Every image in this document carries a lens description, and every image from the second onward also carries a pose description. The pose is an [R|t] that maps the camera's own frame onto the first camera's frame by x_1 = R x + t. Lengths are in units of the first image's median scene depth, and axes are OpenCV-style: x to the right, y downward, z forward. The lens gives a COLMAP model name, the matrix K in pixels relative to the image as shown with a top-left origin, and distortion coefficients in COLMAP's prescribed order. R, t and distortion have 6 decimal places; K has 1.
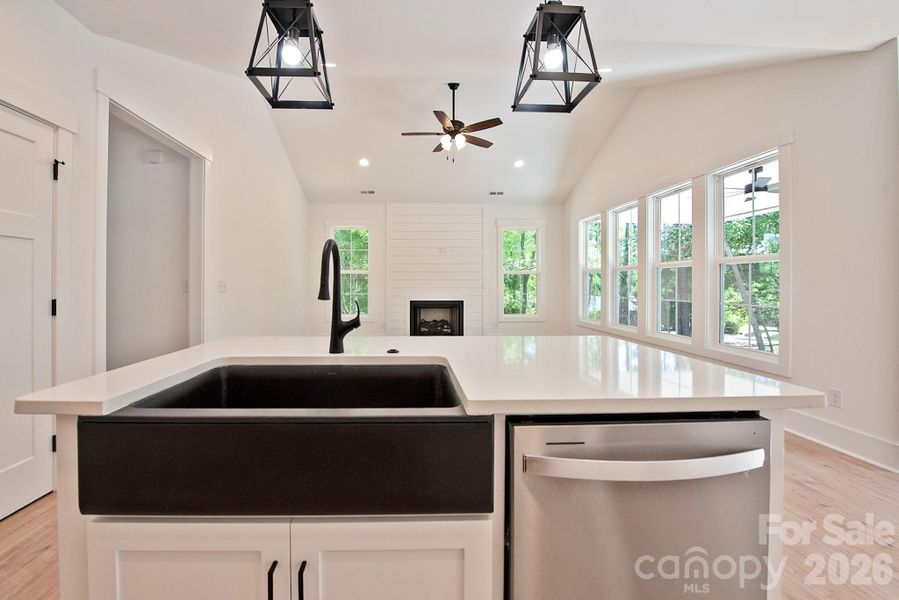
lens RADIAL K [[381.7, 0, 446.9], [0, 381.7, 286.7], [0, 0, 1]] dist [0.000106, -0.000049]
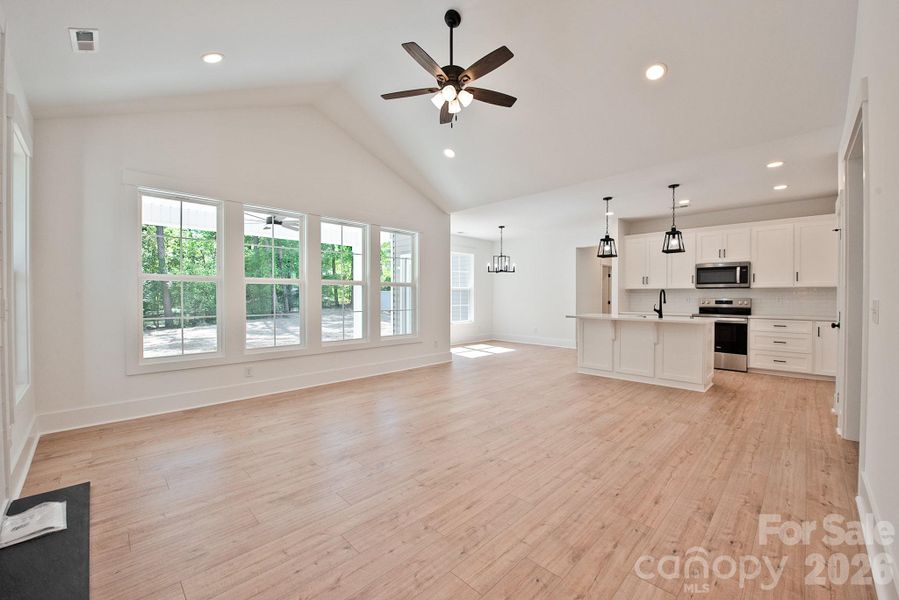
lens RADIAL K [[348.9, 0, 482.4], [0, 348.9, 298.4], [0, 0, 1]] dist [-0.006833, -0.000168]
pose [[-0.678807, 0.002263, 0.734313, -0.382782], [0.008691, 0.999950, 0.004952, -0.013221], [-0.734265, 0.009744, -0.678793, 1.121057]]
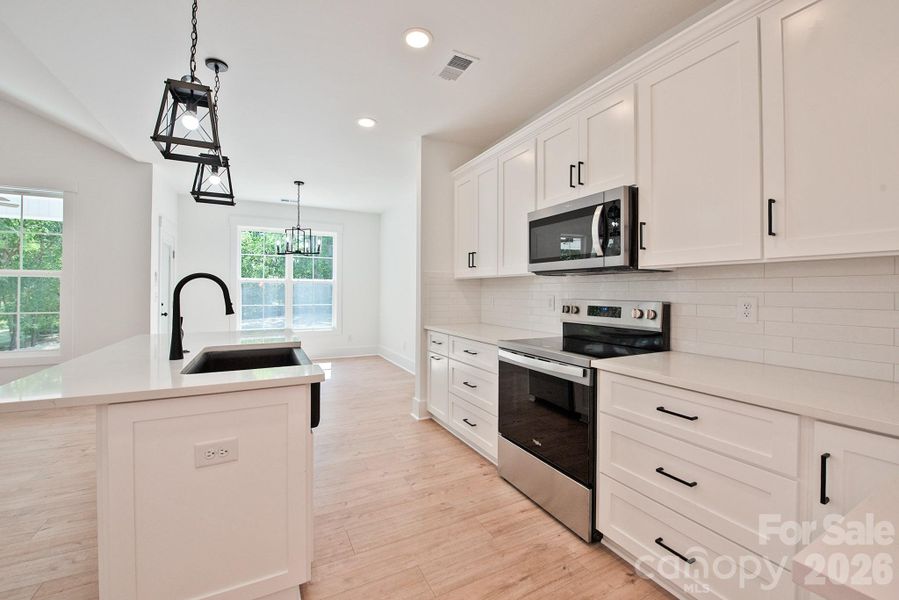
lens RADIAL K [[362.3, 0, 454.8], [0, 362.3, 290.0], [0, 0, 1]] dist [-0.001144, -0.000182]
pose [[-0.387191, 0.009357, 0.921952, -0.411436], [0.002351, 0.999955, -0.009162, -0.009999], [-0.921996, -0.001380, -0.387196, 0.145188]]
